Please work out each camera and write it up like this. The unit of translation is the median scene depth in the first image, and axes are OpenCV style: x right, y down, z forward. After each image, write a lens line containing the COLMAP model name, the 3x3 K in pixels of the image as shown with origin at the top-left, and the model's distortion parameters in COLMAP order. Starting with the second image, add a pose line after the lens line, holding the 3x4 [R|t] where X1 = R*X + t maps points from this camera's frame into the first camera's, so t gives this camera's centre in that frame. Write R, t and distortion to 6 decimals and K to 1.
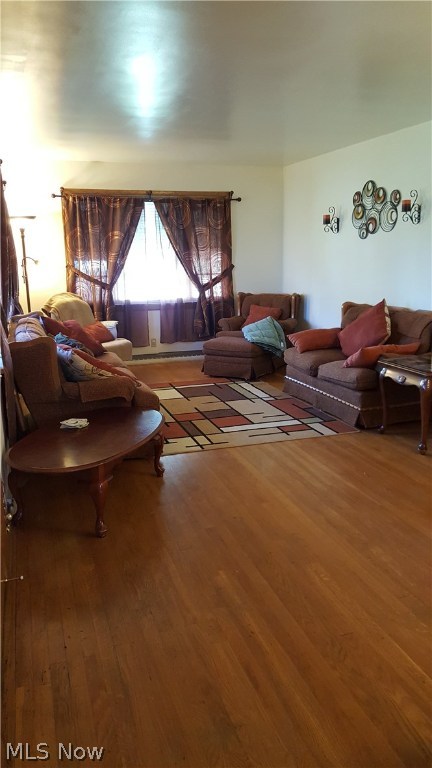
lens RADIAL K [[592.8, 0, 216.0], [0, 592.8, 384.0], [0, 0, 1]] dist [0.044156, -0.002381]
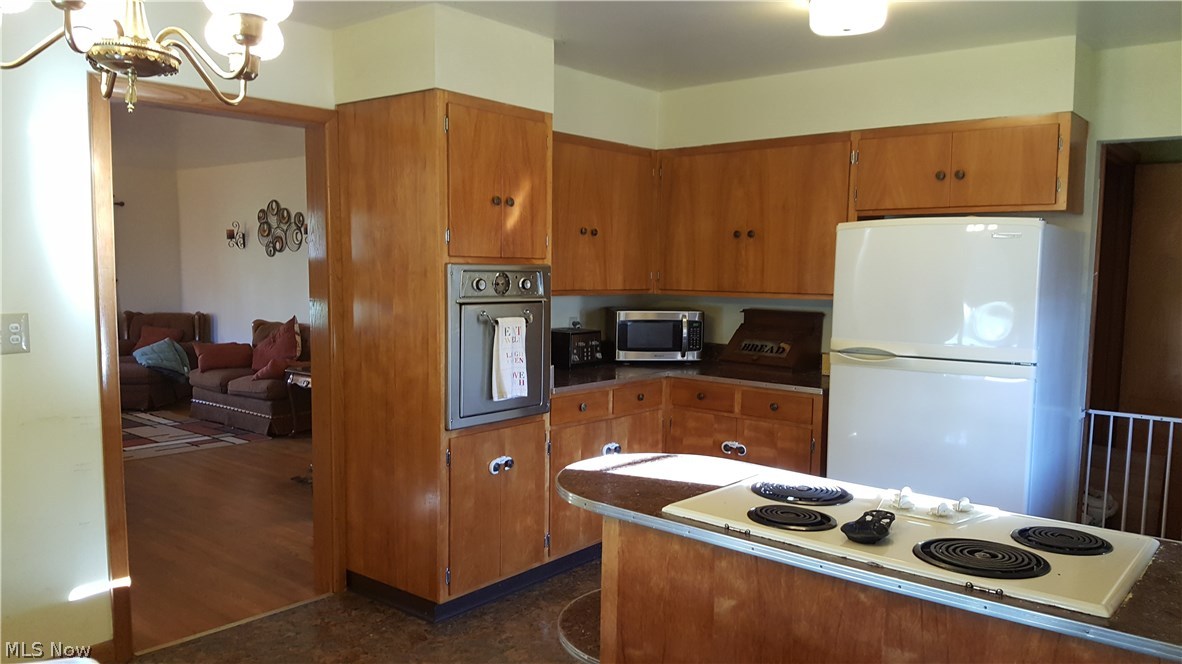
lens RADIAL K [[912.4, 0, 591.6], [0, 912.4, 362.5], [0, 0, 1]] dist [0.044156, -0.002381]
pose [[0.860236, -0.032892, 0.508834, -0.075551], [0.085584, 0.993074, -0.080495, 0.098714], [-0.502662, 0.112792, 0.857093, -0.552287]]
